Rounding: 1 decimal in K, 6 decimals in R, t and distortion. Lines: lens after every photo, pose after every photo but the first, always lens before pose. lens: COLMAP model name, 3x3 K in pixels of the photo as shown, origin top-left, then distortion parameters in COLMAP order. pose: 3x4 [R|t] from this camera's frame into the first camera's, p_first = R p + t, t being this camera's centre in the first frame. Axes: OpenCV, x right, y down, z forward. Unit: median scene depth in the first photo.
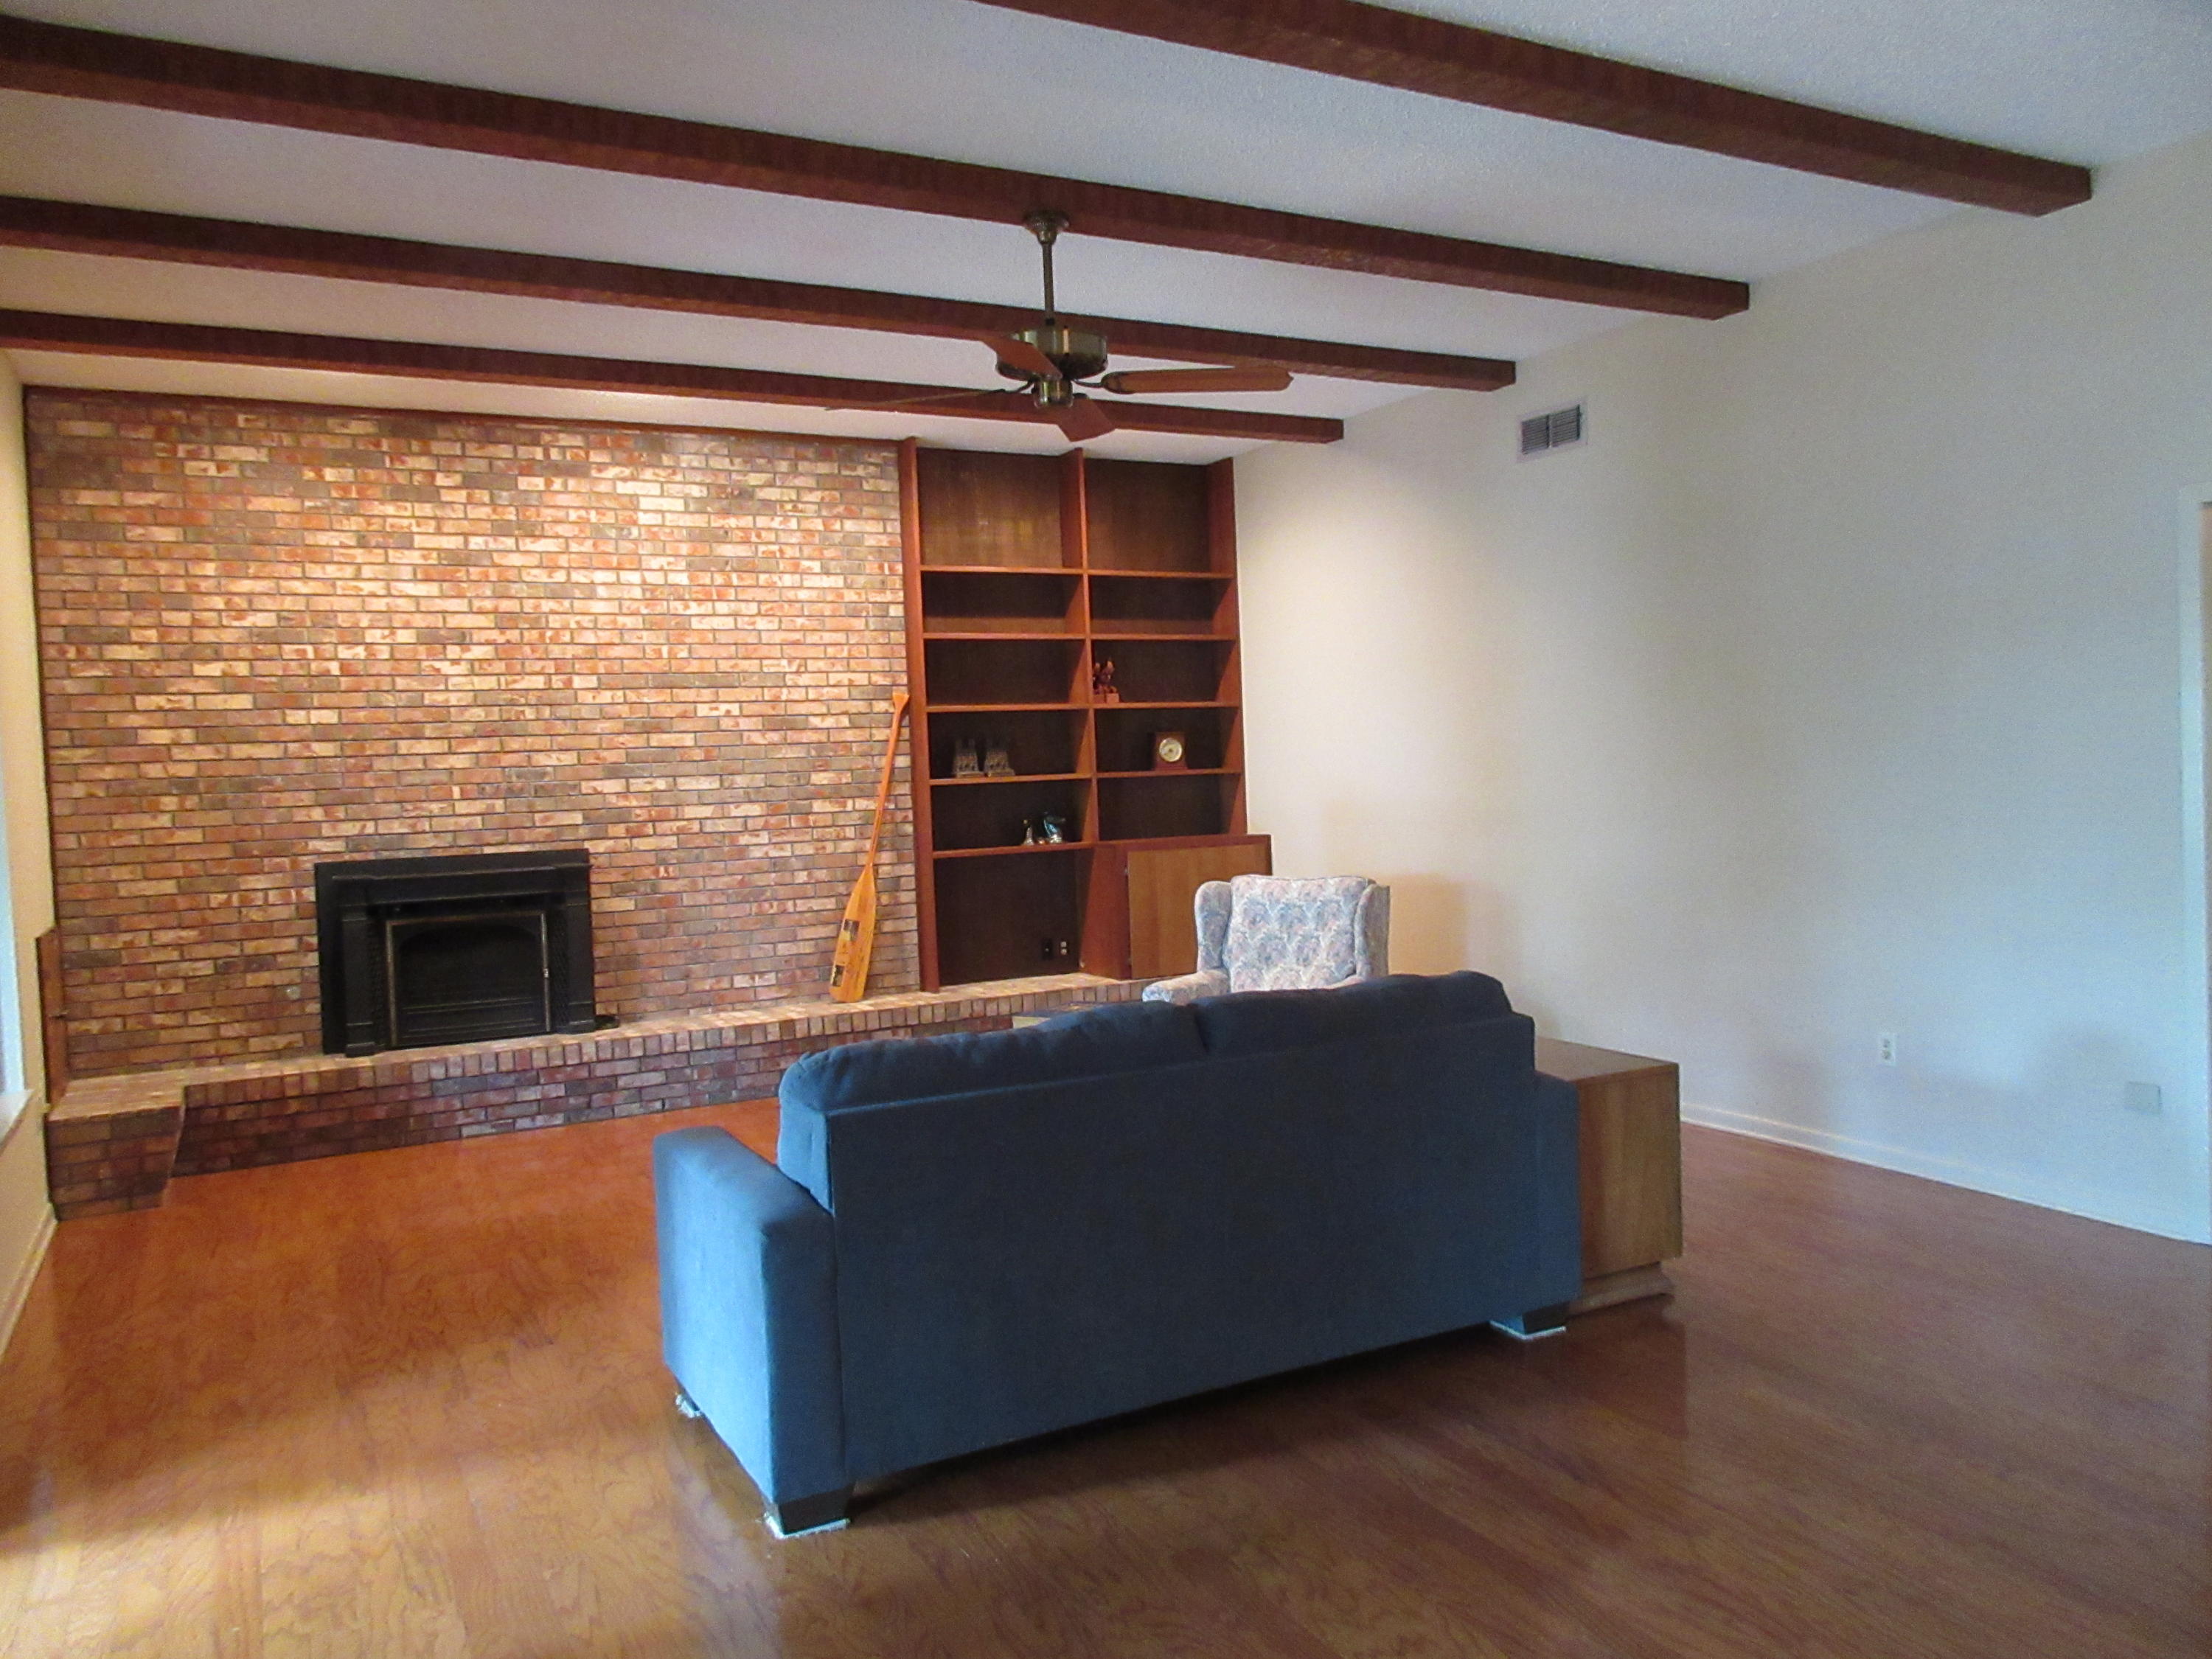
lens RADIAL K [[1696.6, 0, 1106.0], [0, 1696.6, 829.5], [0, 0, 1]] dist [0.025865, 0.001380]
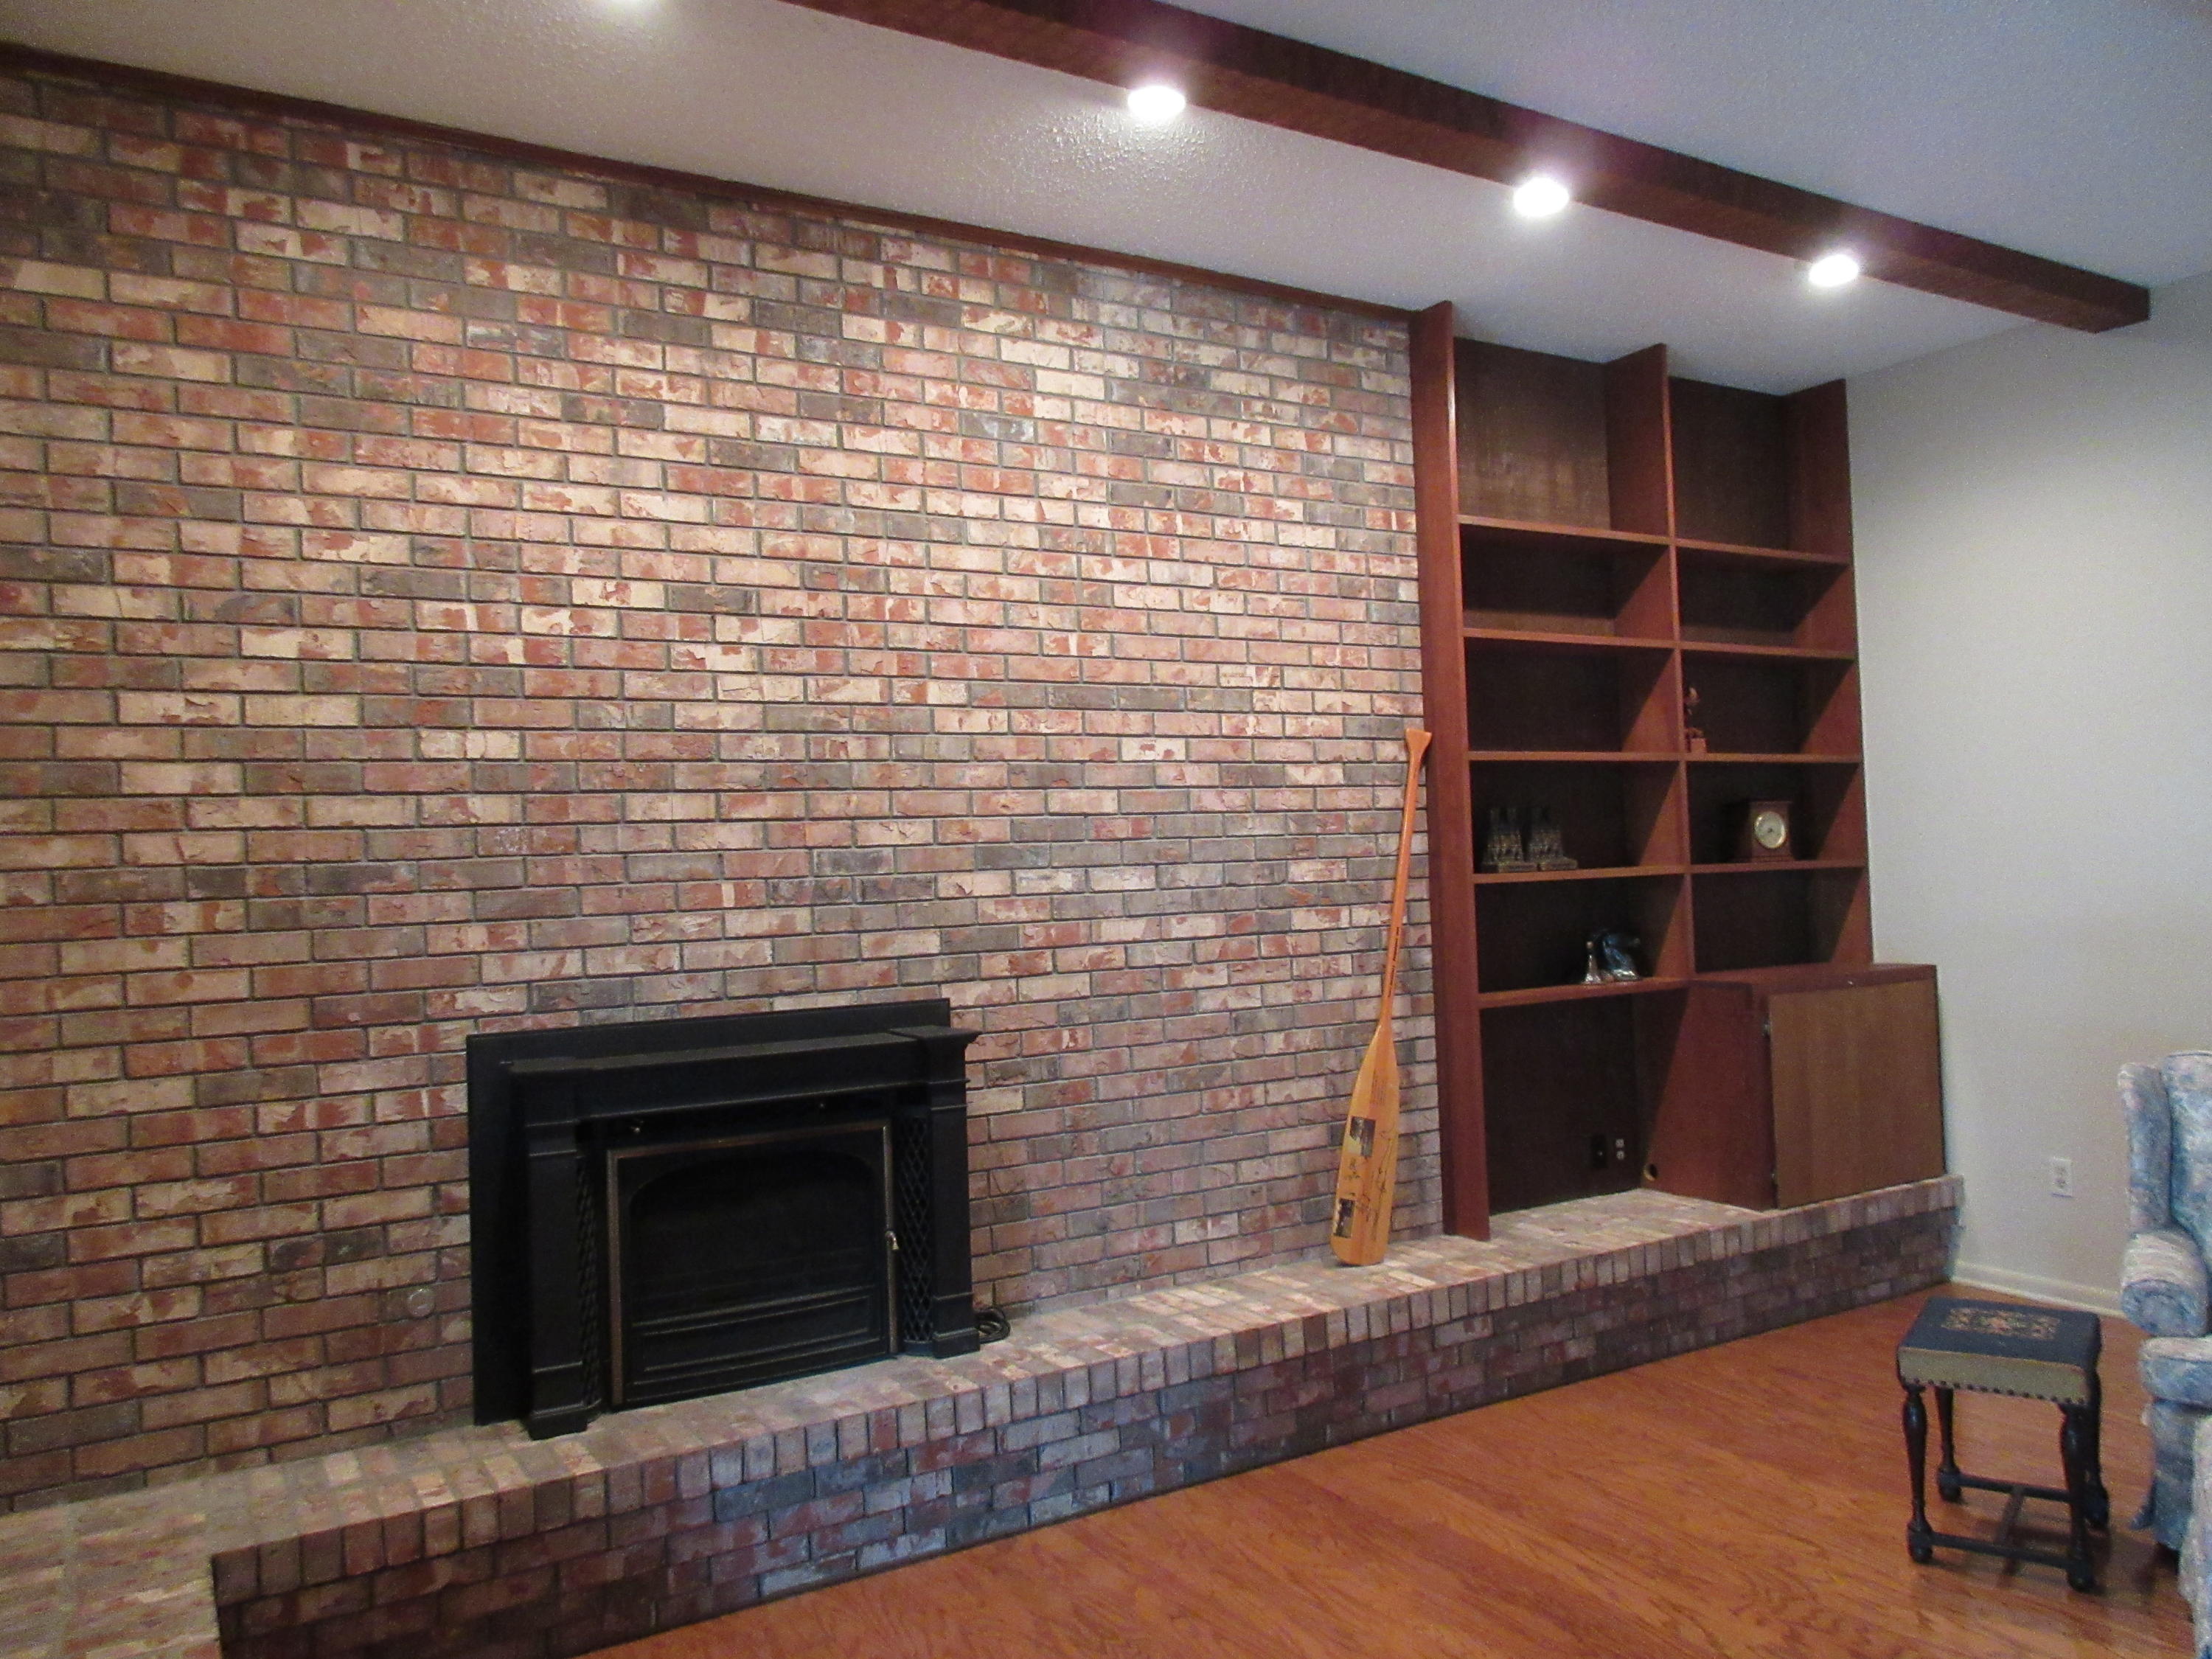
lens RADIAL K [[1648.5, 0, 1106.0], [0, 1648.5, 829.5], [0, 0, 1]] dist [0.004870, 0.007532]
pose [[0.997543, 0.007645, 0.069635, -0.303663], [-0.003787, 0.998459, -0.055366, -0.014304], [-0.069951, 0.054966, 0.996035, 0.489187]]
